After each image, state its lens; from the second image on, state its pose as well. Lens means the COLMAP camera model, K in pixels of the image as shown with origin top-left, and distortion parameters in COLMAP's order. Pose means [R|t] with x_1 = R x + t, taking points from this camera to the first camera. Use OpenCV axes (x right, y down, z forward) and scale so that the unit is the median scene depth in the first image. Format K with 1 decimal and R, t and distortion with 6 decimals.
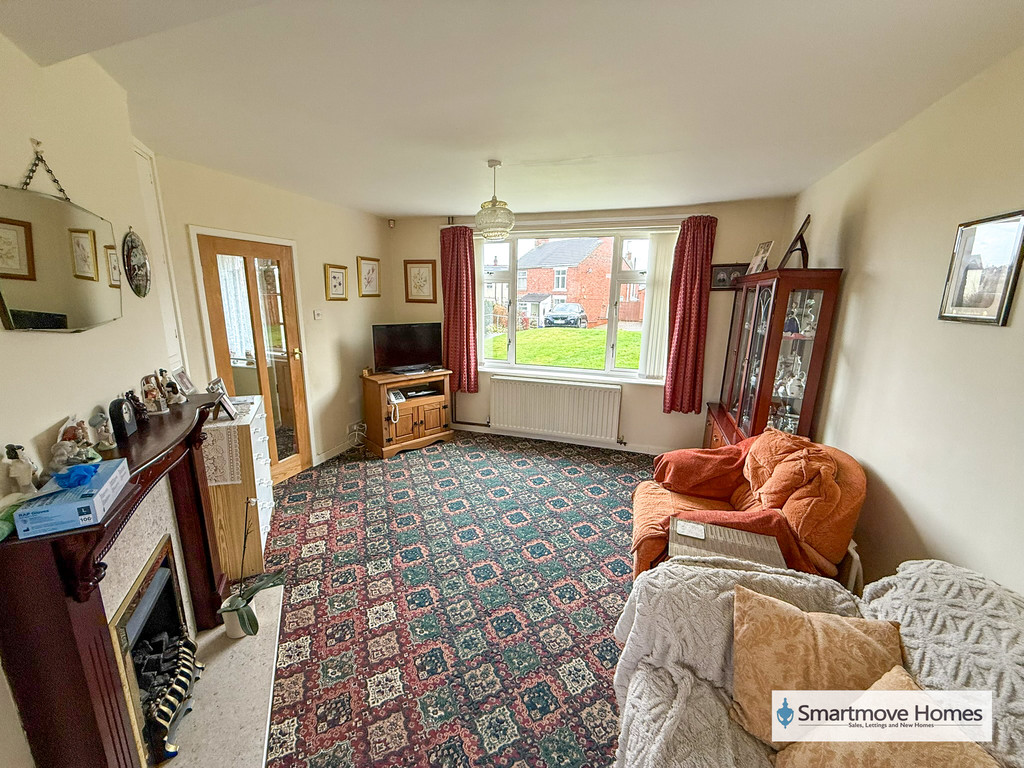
lens RADIAL K [[408.1, 0, 512.6], [0, 408.1, 385.8], [0, 0, 1]] dist [0.001147, -0.000266]
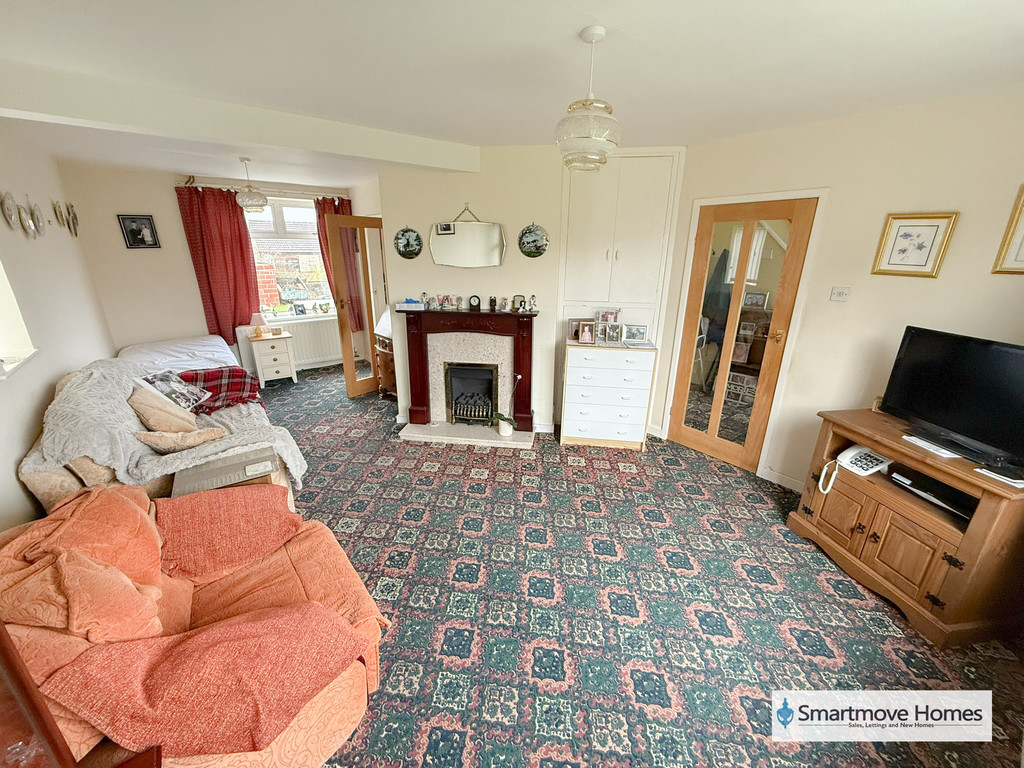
lens RADIAL K [[408.1, 0, 510.1], [0, 408.1, 385.1], [0, 0, 1]] dist [0.001147, -0.000266]
pose [[-0.554669, 0.253383, -0.792552, 0.402823], [-0.193752, 0.886991, 0.419174, -0.214126], [0.809199, 0.386061, -0.442893, 0.896126]]
